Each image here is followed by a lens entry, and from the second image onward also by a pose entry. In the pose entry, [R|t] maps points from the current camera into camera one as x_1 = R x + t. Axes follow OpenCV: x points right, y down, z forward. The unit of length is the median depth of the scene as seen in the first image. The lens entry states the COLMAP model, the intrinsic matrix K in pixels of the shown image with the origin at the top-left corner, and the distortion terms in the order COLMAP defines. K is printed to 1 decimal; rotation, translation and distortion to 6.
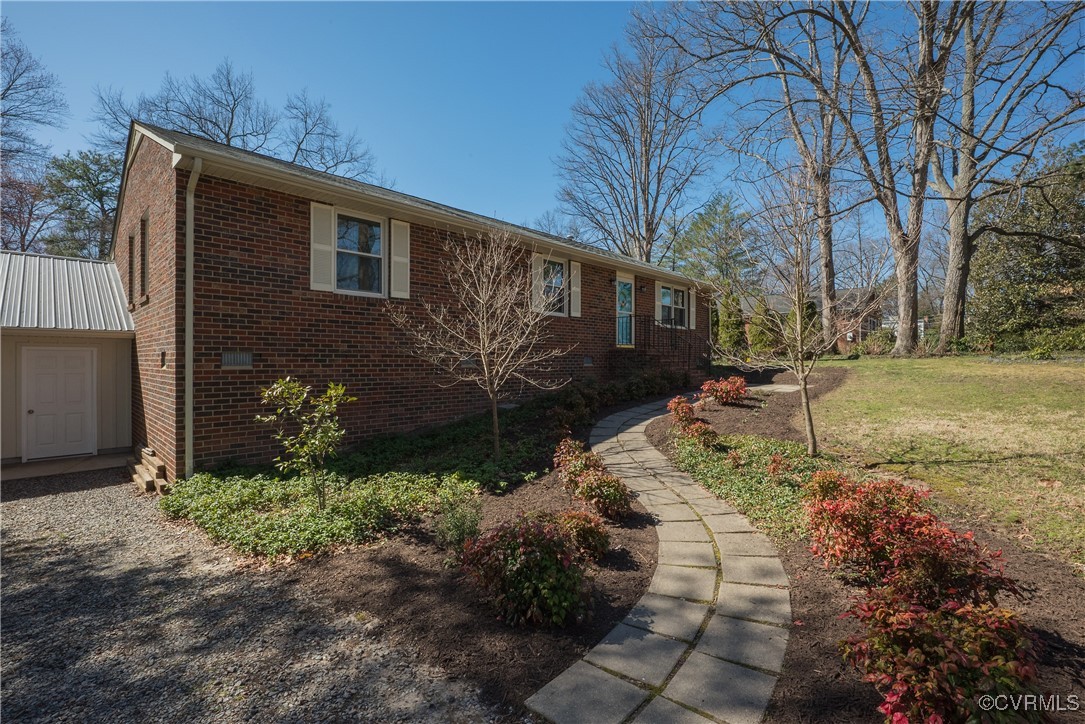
lens RADIAL K [[481.6, 0, 541.6], [0, 481.6, 362.2], [0, 0, 1]] dist [-0.003187, 0.001634]
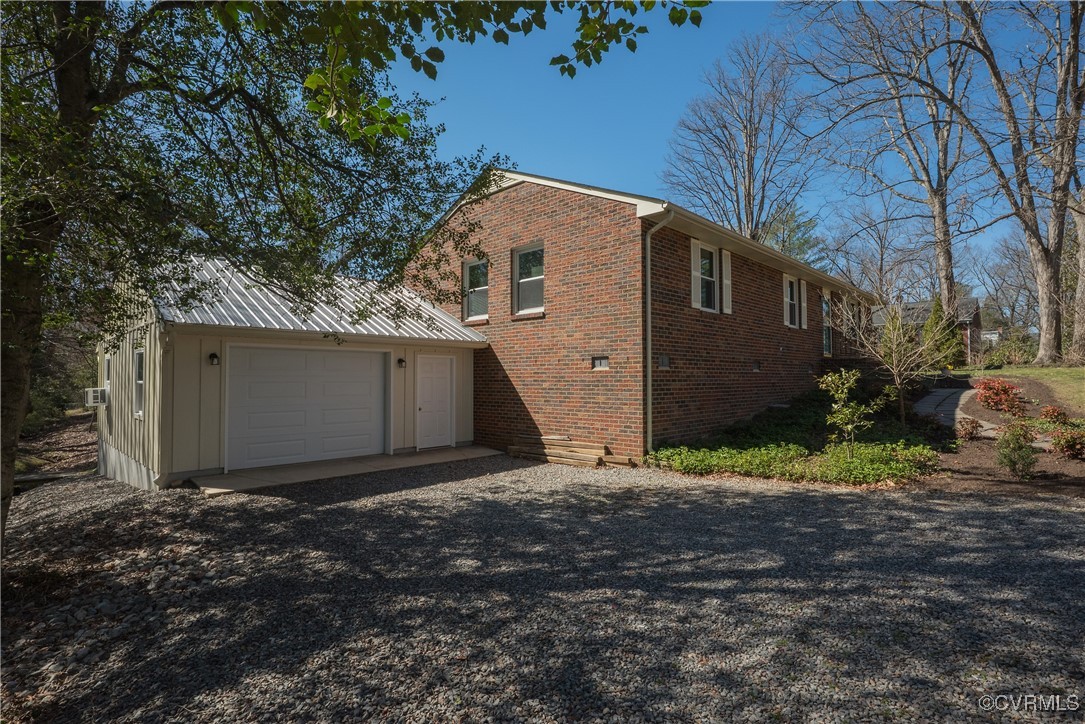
lens RADIAL K [[528.8, 0, 542.5], [0, 528.8, 362.0], [0, 0, 1]] dist [0.012413, 0.000637]
pose [[0.999981, -0.004720, 0.004045, -0.463443], [0.004856, 0.999398, -0.034363, 0.019762], [-0.003881, 0.034382, 0.999401, -0.198018]]
